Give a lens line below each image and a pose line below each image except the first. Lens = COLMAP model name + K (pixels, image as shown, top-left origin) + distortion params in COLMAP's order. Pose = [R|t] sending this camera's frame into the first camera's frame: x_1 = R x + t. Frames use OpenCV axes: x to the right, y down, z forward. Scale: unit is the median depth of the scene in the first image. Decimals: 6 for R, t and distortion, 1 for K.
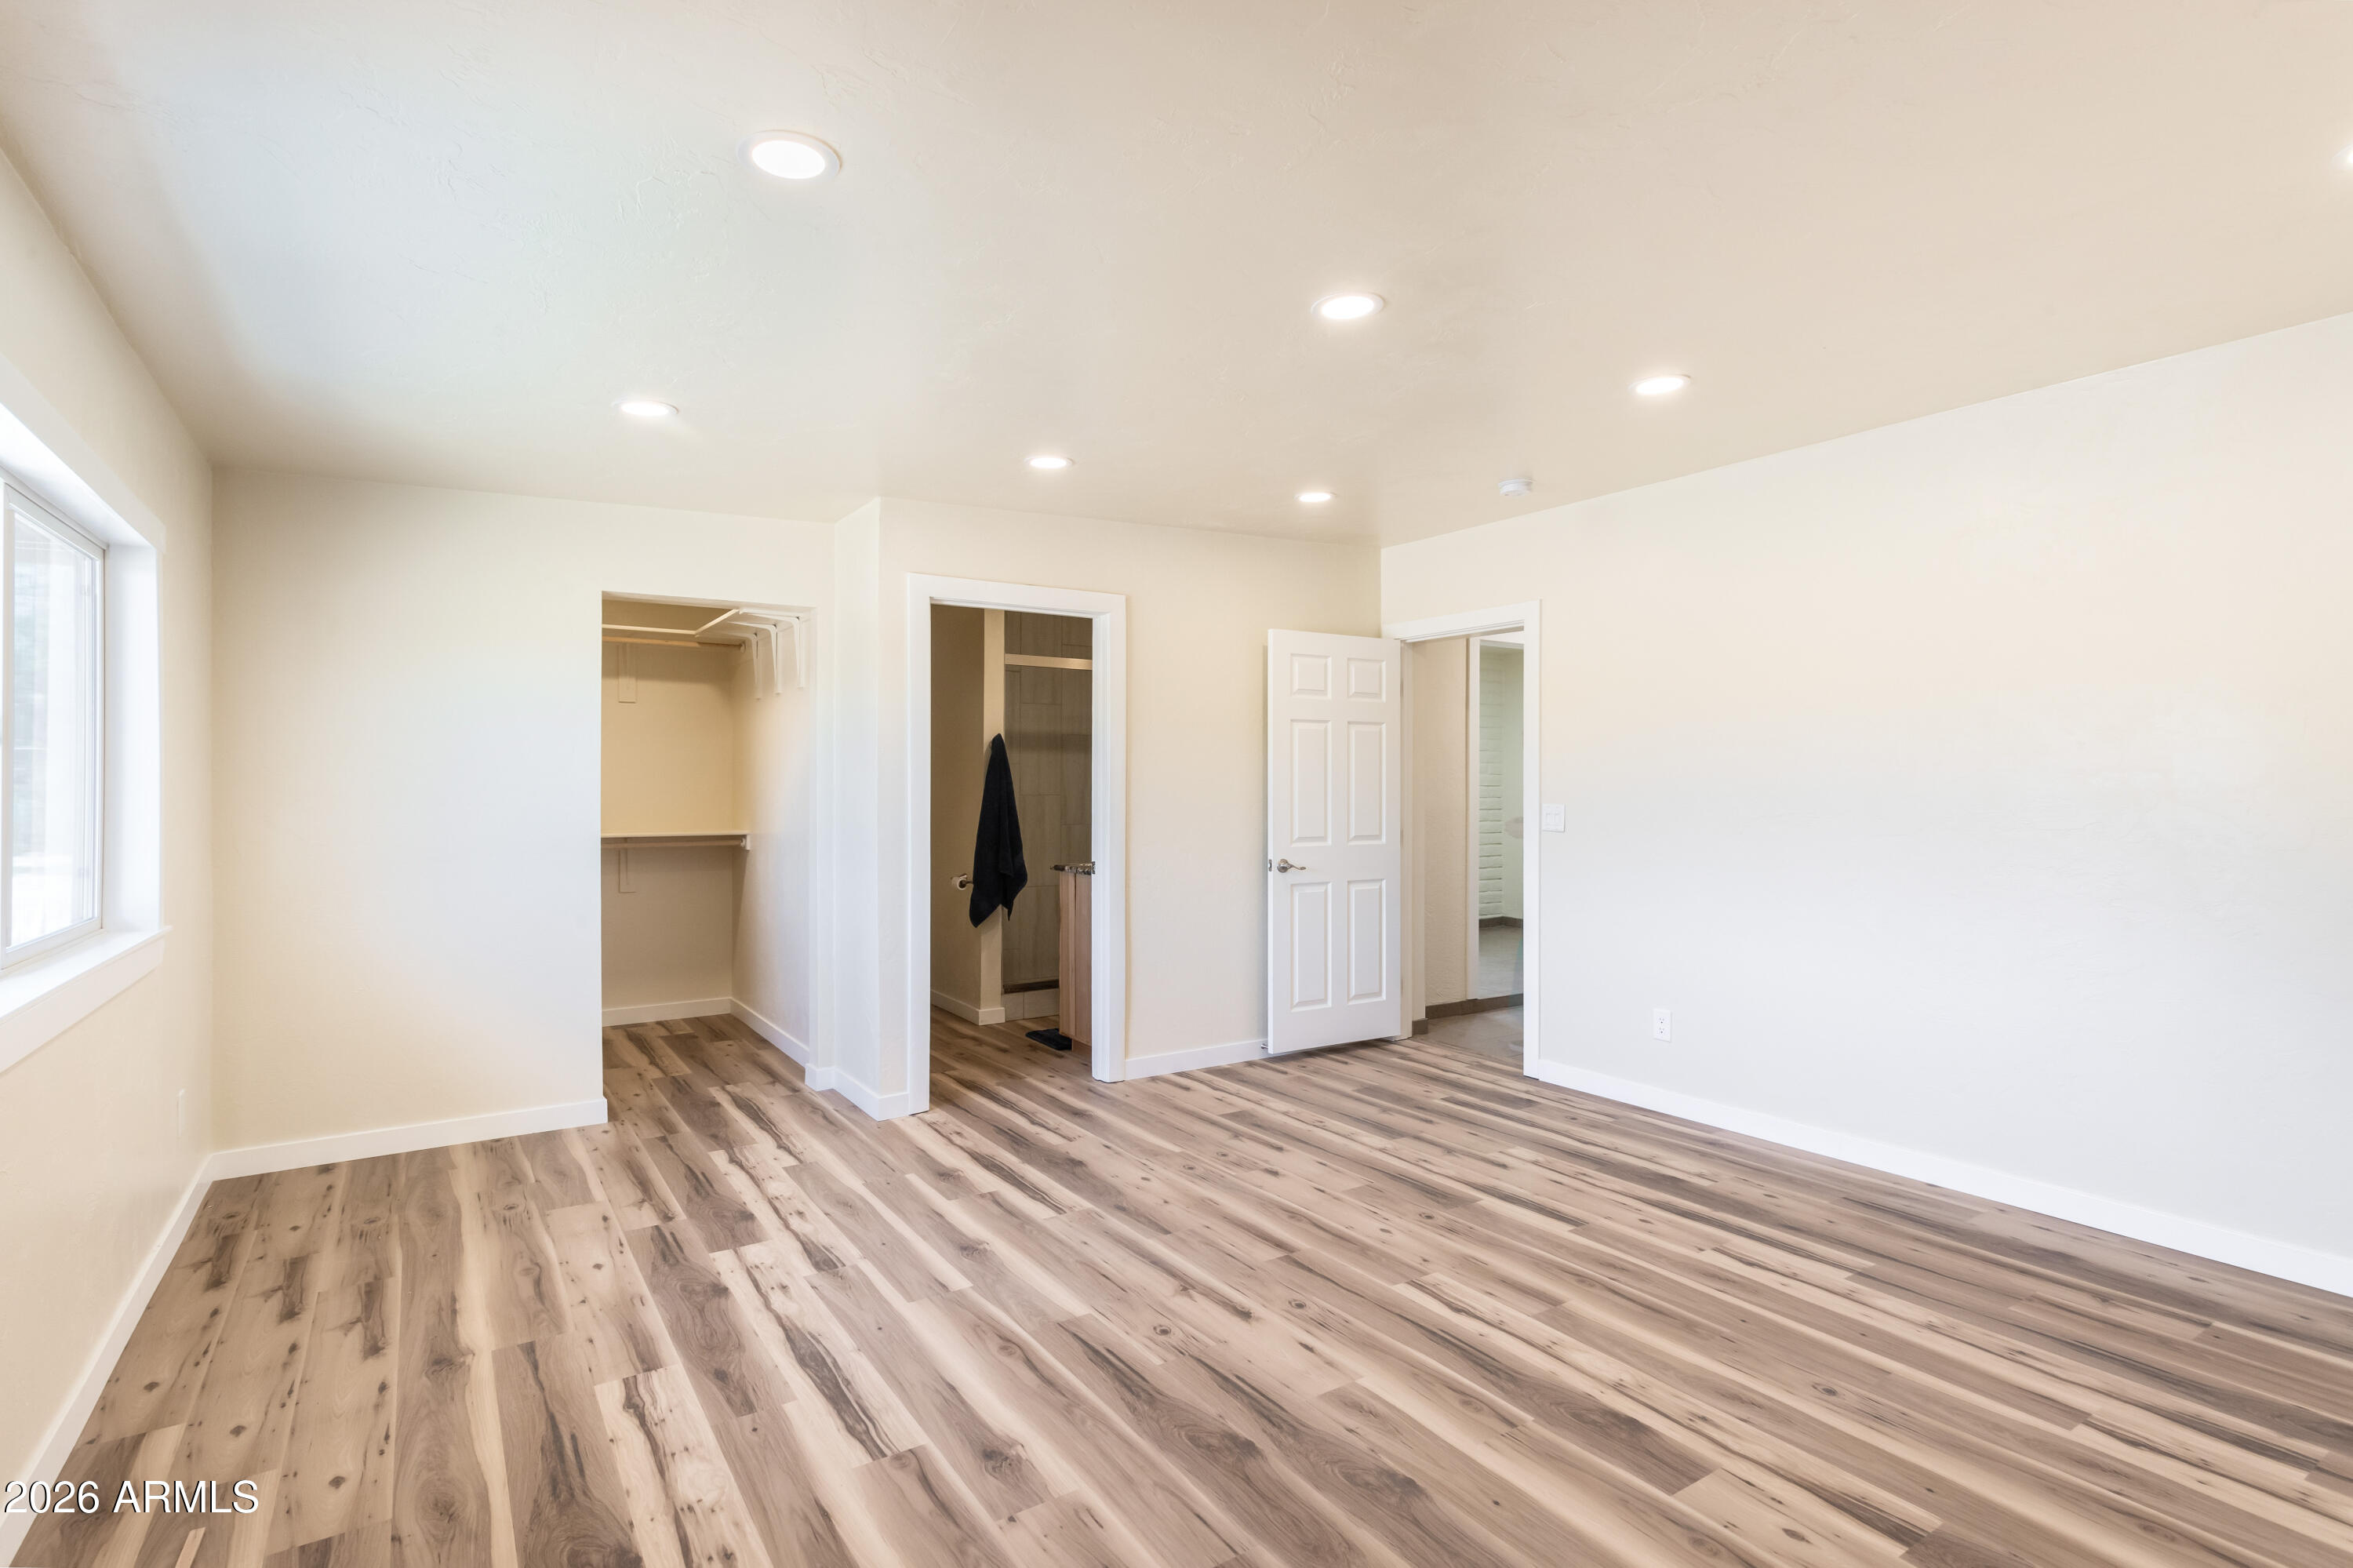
lens RADIAL K [[1128.3, 0, 1176.3], [0, 1128.3, 781.9], [0, 0, 1]] dist [0.006875, -0.000591]
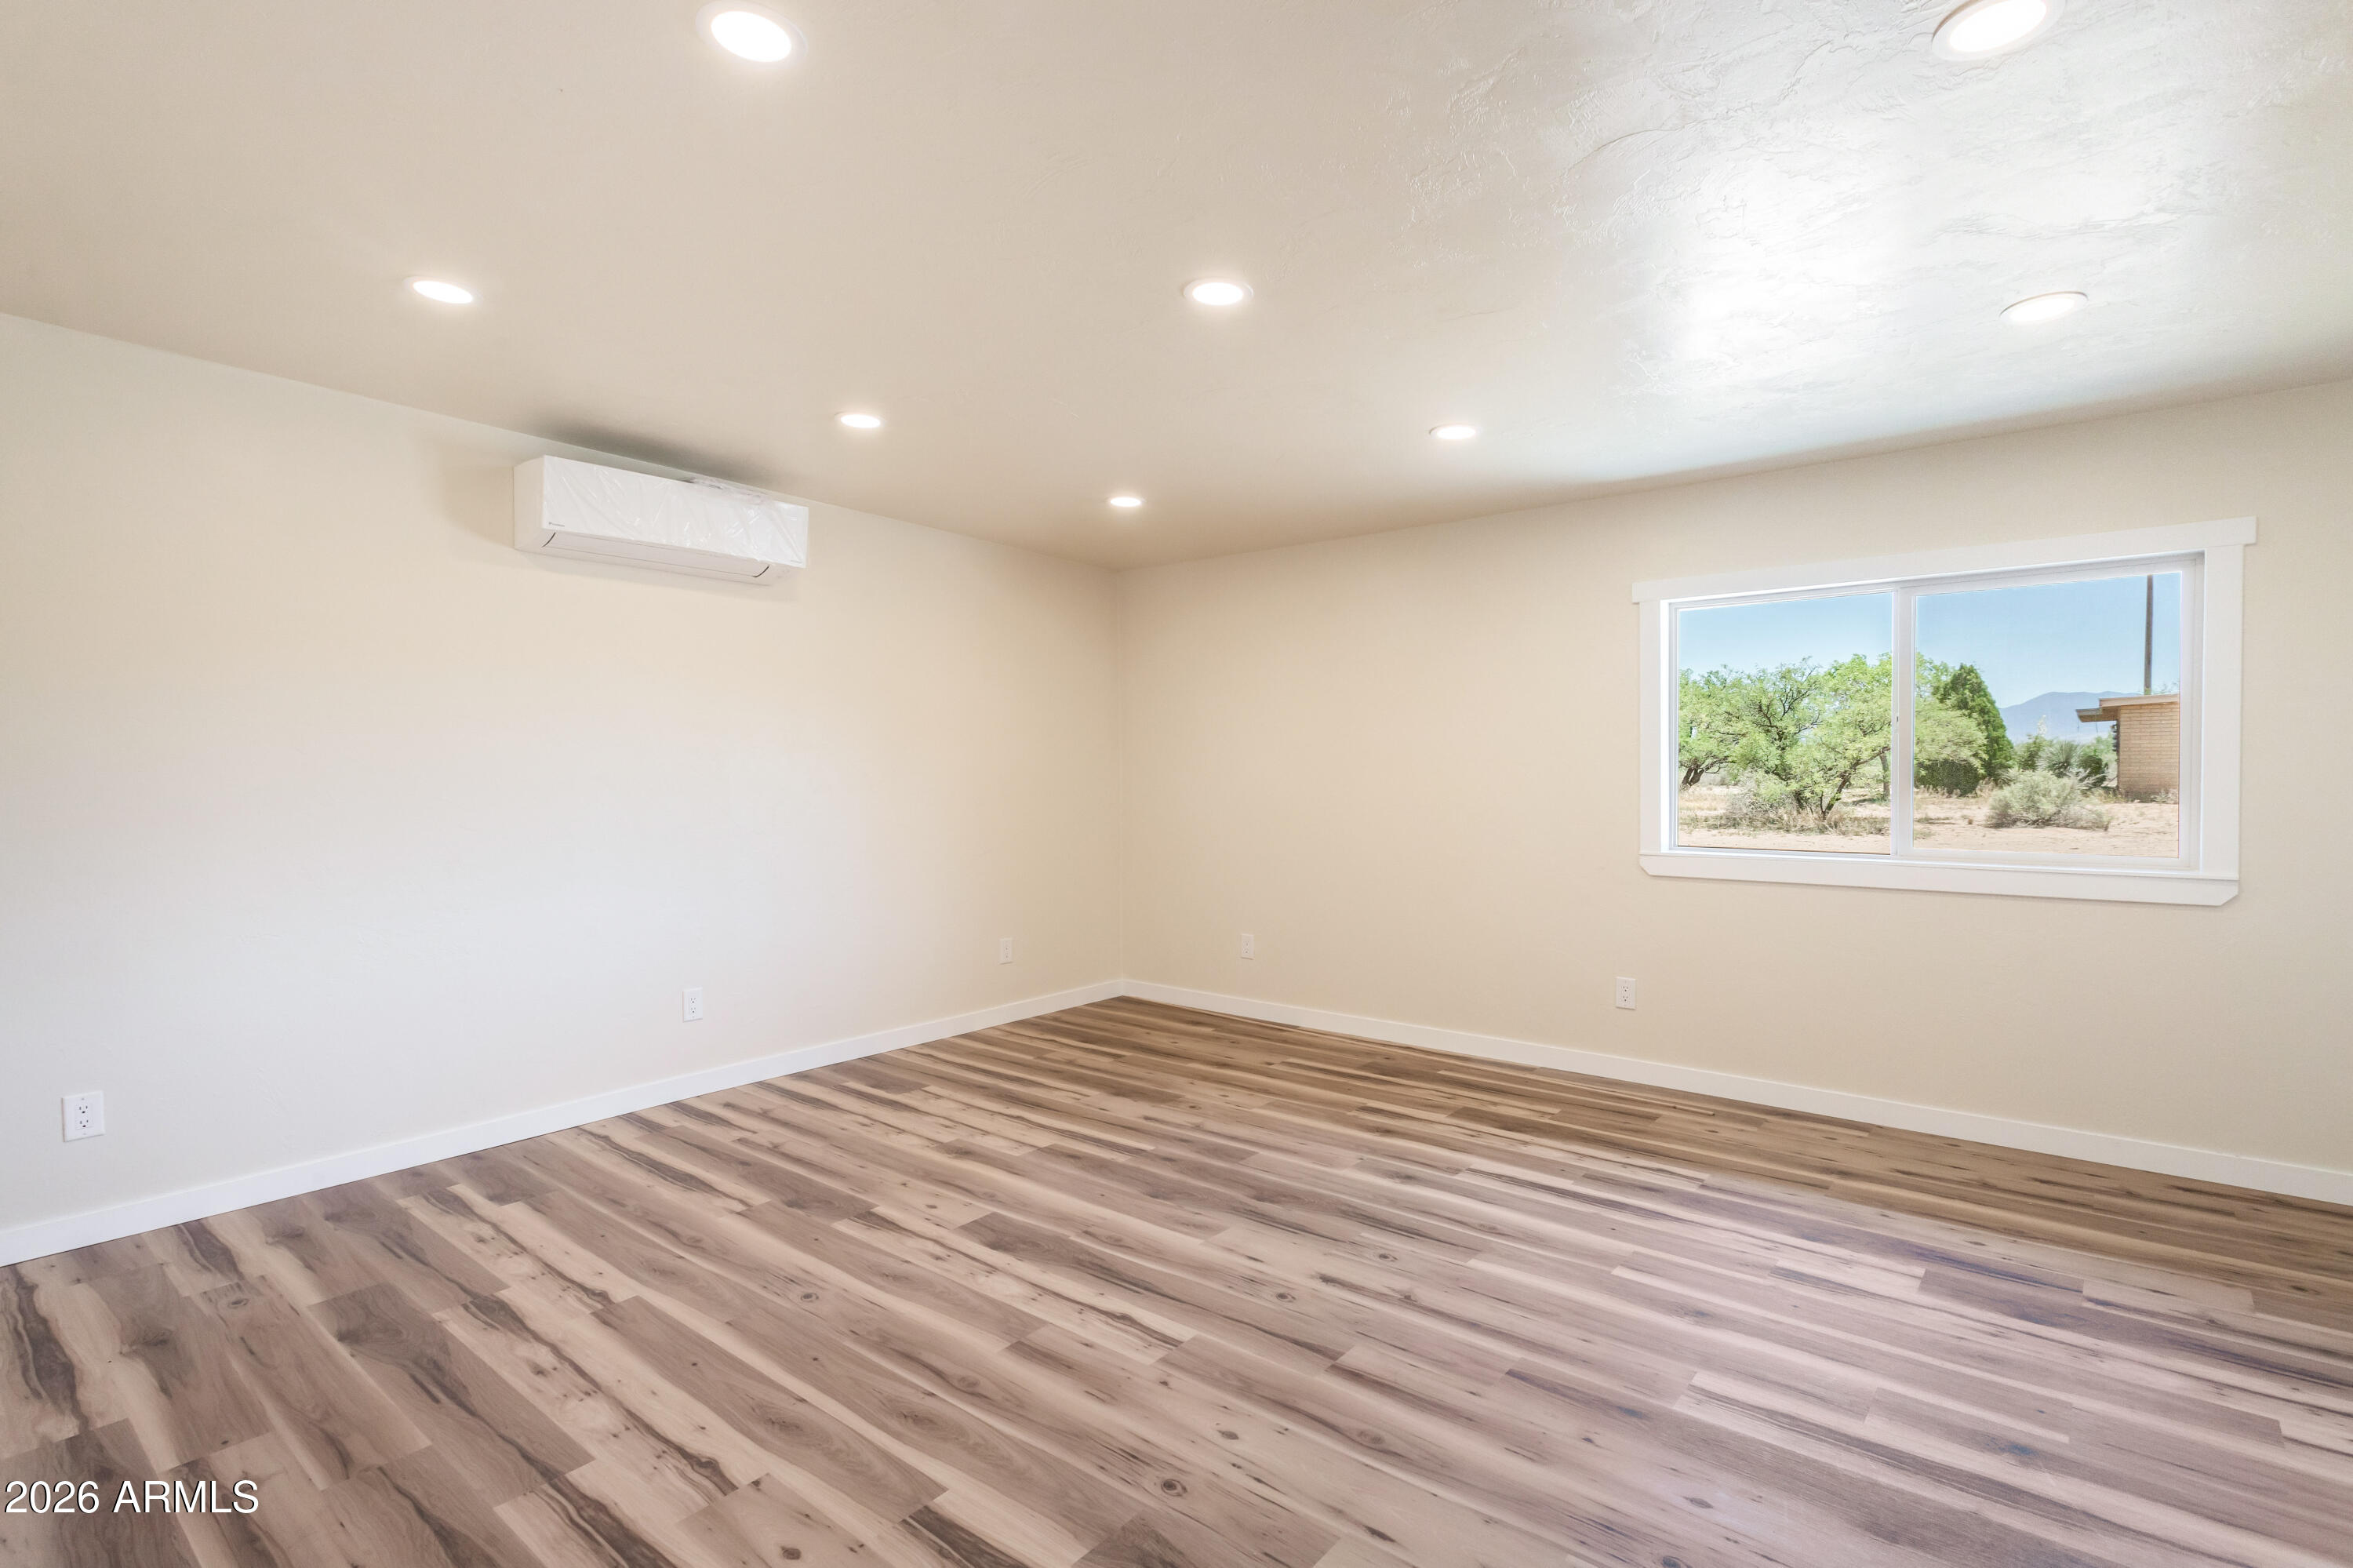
lens RADIAL K [[1128.3, 0, 1177.8], [0, 1128.3, 778.2], [0, 0, 1]] dist [0.006875, -0.000591]
pose [[-0.959057, 0.012515, -0.282935, 0.468020], [0.010905, 0.999914, 0.007265, 0.011611], [0.283002, 0.003882, -0.959111, 1.919476]]
